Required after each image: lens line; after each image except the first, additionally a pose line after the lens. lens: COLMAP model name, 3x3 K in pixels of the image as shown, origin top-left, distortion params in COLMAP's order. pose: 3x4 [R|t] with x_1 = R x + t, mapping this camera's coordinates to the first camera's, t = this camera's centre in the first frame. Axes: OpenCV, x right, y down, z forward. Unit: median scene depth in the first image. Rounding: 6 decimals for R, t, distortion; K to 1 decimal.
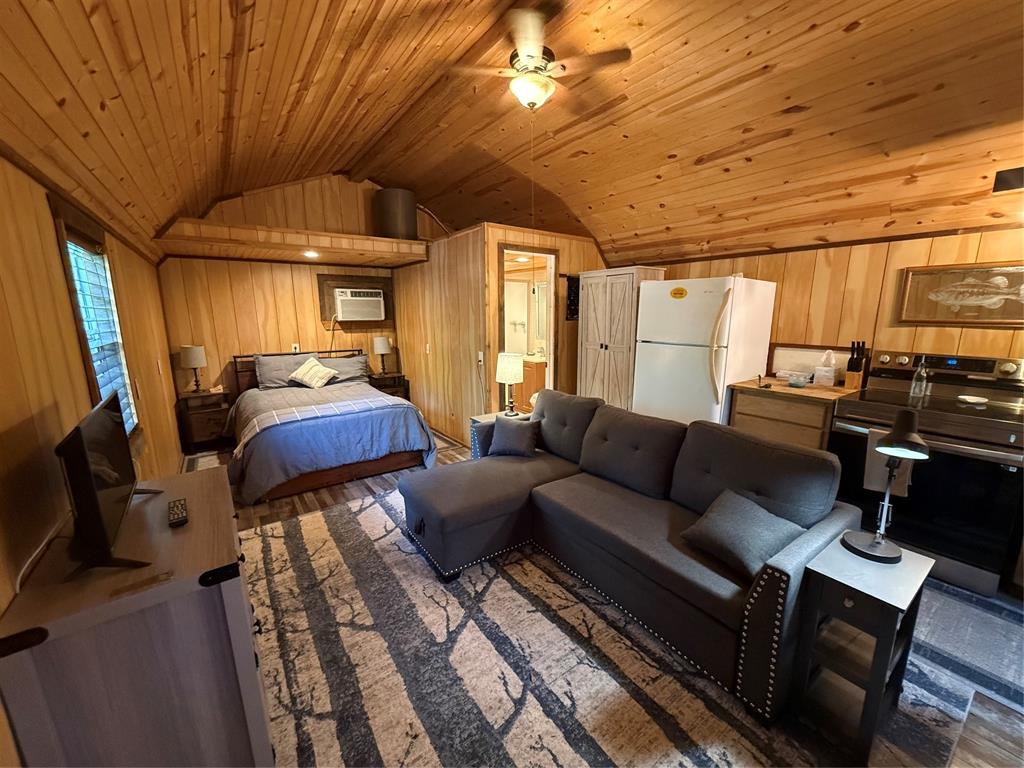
lens RADIAL K [[404.9, 0, 507.0], [0, 404.9, 388.7], [0, 0, 1]] dist [-0.002423, 0.000330]
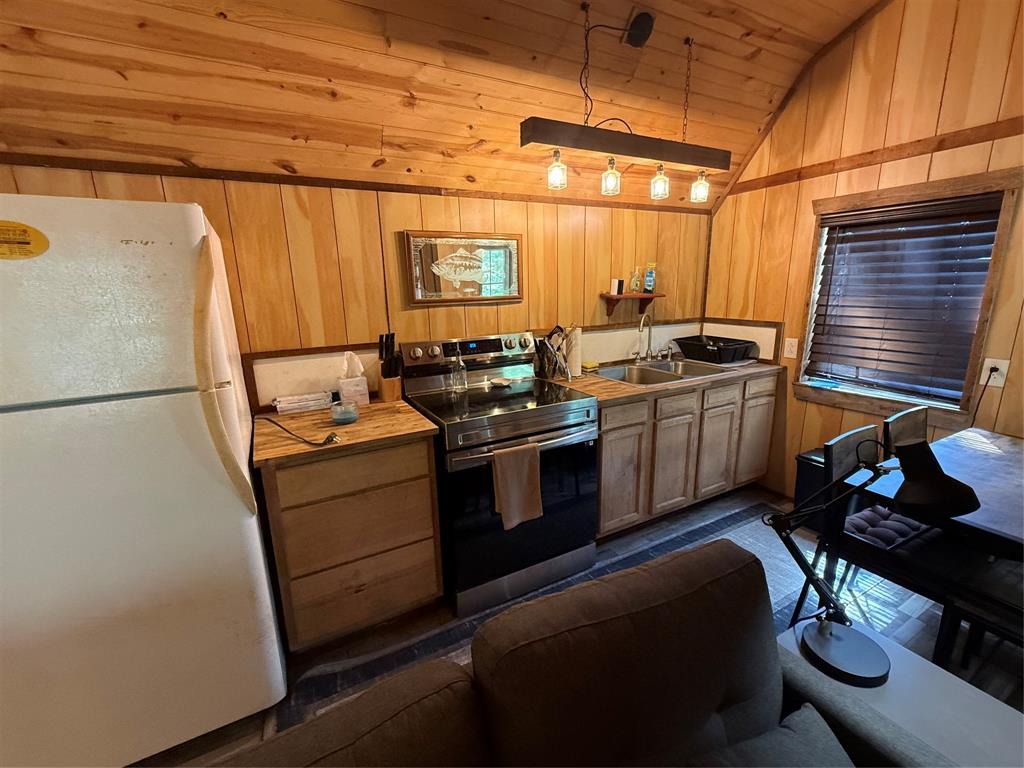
lens RADIAL K [[439.5, 0, 512.0], [0, 439.5, 384.4], [0, 0, 1]] dist [0.003265, -0.001327]
pose [[0.100441, -0.224122, 0.969371, 0.142887], [0.212681, 0.956615, 0.199136, -0.137489], [-0.971946, 0.186166, 0.143750, 0.696198]]
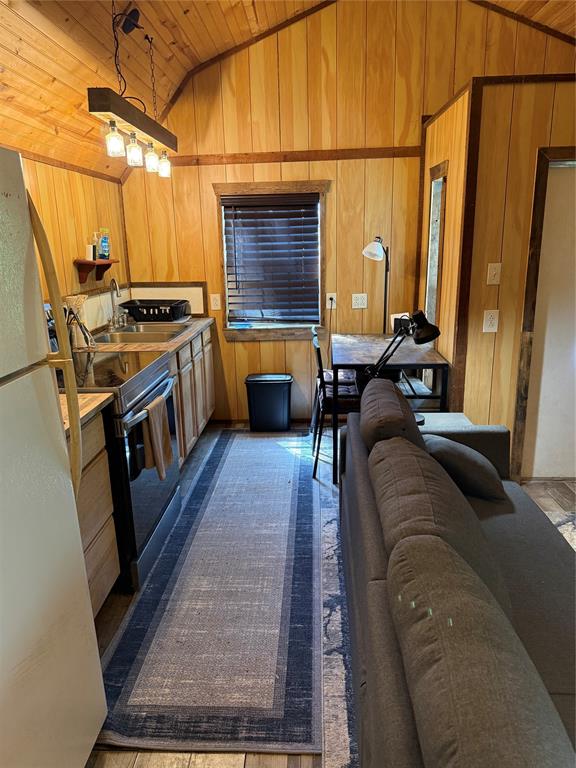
lens RADIAL K [[556.5, 0, 289.4], [0, 556.5, 391.8], [0, 0, 1]] dist [0.011940, -0.017398]
pose [[-0.783368, -0.143245, 0.604827, 0.029743], [0.141645, 0.906336, 0.398111, -0.267017], [-0.605204, 0.397538, -0.689704, 1.365948]]
